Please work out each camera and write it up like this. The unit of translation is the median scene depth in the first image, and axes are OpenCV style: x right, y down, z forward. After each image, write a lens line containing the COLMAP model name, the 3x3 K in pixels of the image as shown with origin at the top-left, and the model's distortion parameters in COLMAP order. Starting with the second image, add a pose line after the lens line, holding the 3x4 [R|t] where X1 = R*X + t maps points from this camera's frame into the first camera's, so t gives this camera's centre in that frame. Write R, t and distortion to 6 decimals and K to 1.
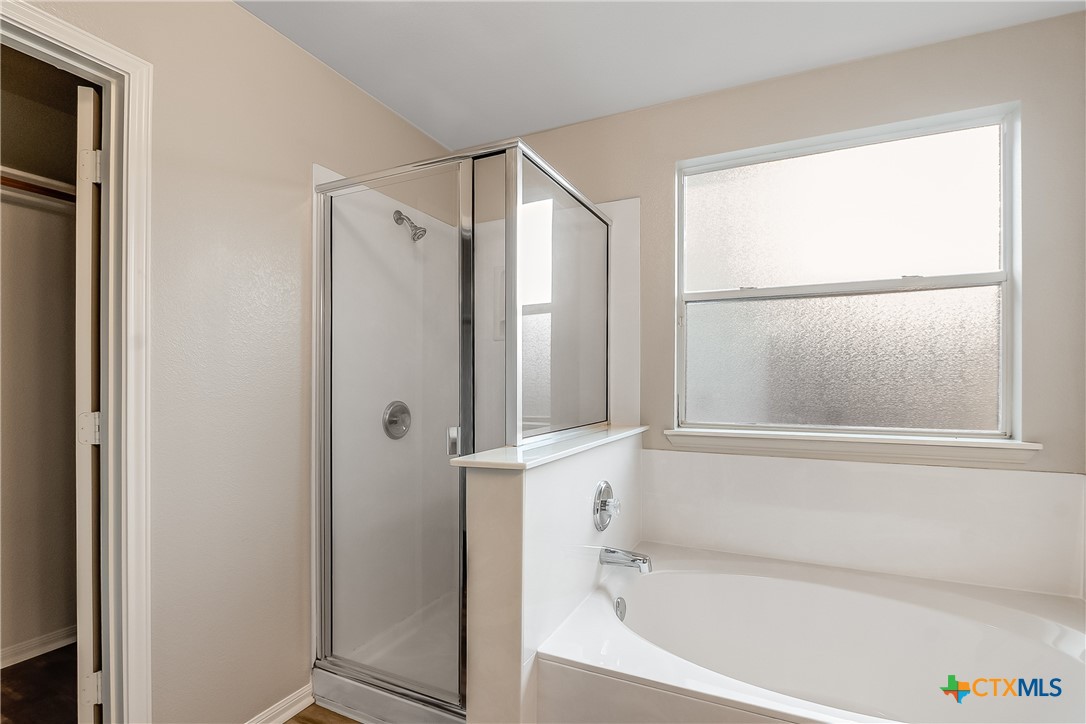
lens RADIAL K [[497.6, 0, 557.8], [0, 497.6, 379.4], [0, 0, 1]] dist [-0.012991, -0.000294]
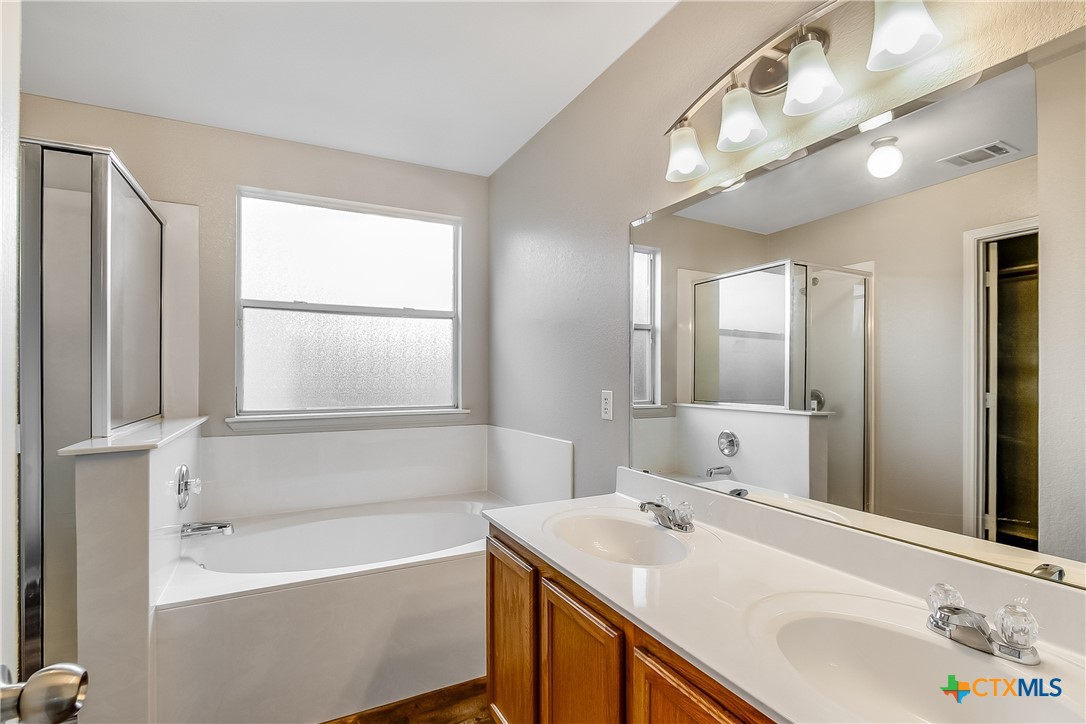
lens RADIAL K [[511.8, 0, 543.1], [0, 511.8, 376.3], [0, 0, 1]] dist [0.000658, 0.000040]
pose [[0.611657, -0.004532, 0.791110, -0.308628], [-0.002107, 0.999971, 0.007357, -0.004868], [-0.791120, -0.006167, 0.611630, -0.330711]]
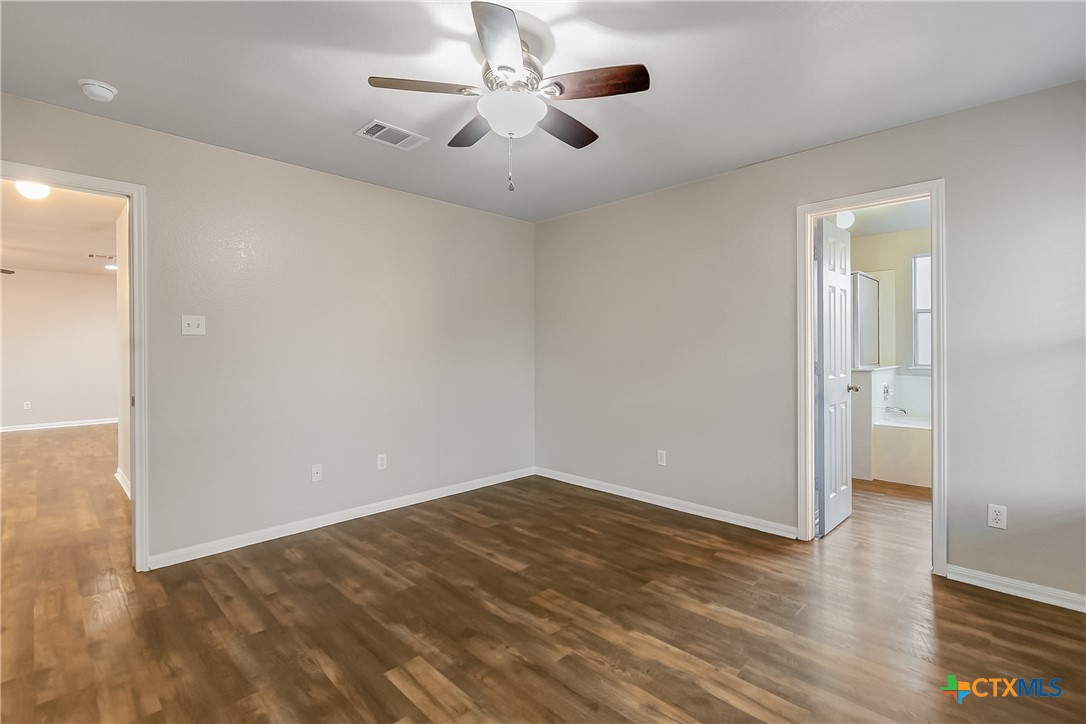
lens RADIAL K [[489.2, 0, 545.2], [0, 489.2, 346.7], [0, 0, 1]] dist [0.000573, -0.000322]
pose [[0.939773, -0.008552, -0.341692, -0.726720], [0.008664, 0.999962, -0.001198, -0.009498], [0.341689, -0.001834, 0.939811, -2.117418]]
